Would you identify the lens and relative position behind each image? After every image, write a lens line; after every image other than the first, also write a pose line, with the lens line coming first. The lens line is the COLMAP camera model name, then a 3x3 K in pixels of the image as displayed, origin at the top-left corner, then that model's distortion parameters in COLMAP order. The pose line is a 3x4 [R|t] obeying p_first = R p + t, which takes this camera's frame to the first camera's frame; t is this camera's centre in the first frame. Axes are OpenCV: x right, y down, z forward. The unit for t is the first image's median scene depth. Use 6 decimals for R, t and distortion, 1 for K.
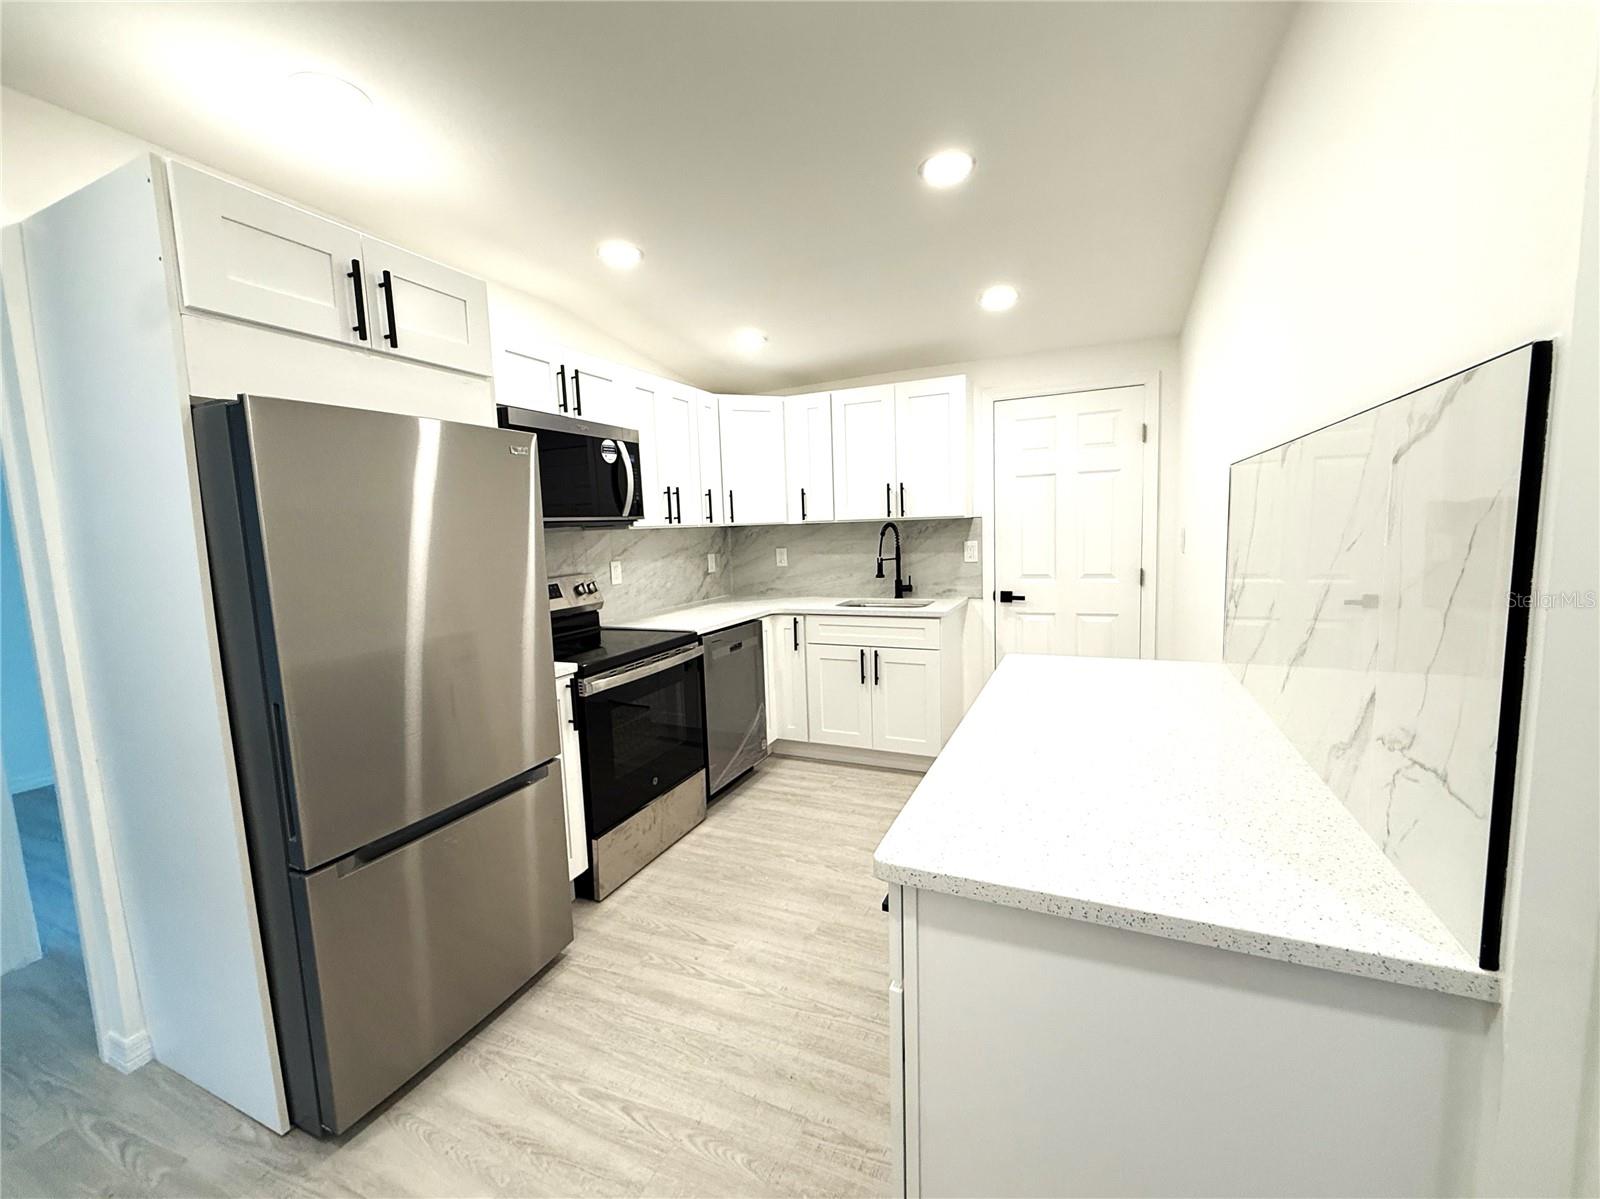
lens RADIAL K [[646.8, 0, 800.0], [0, 646.8, 599.5], [0, 0, 1]] dist [0.000447, 0.000092]
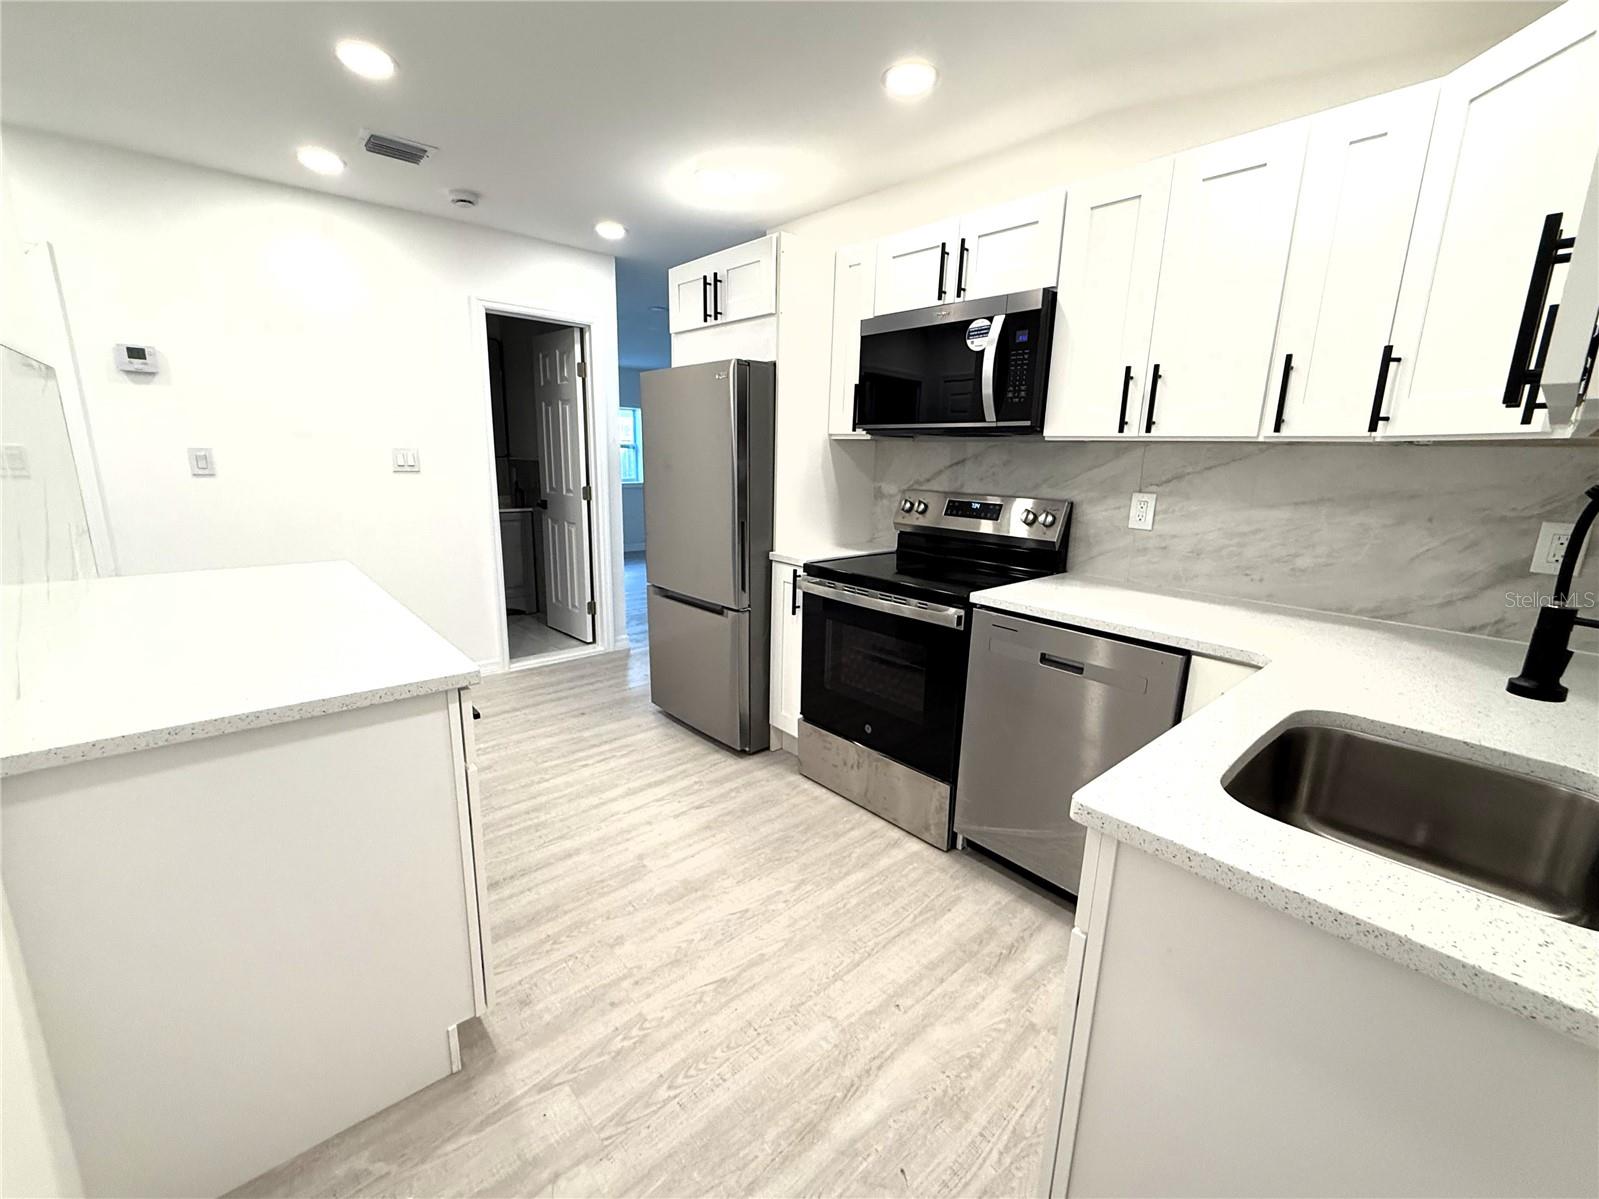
lens RADIAL K [[675.5, 0, 795.8], [0, 675.5, 603.5], [0, 0, 1]] dist [0.000303, 0.000068]
pose [[-0.413117, 0.227097, -0.881908, 0.584019], [-0.111229, 0.948575, 0.296368, -0.143004], [0.903860, 0.220528, -0.366612, 1.189764]]
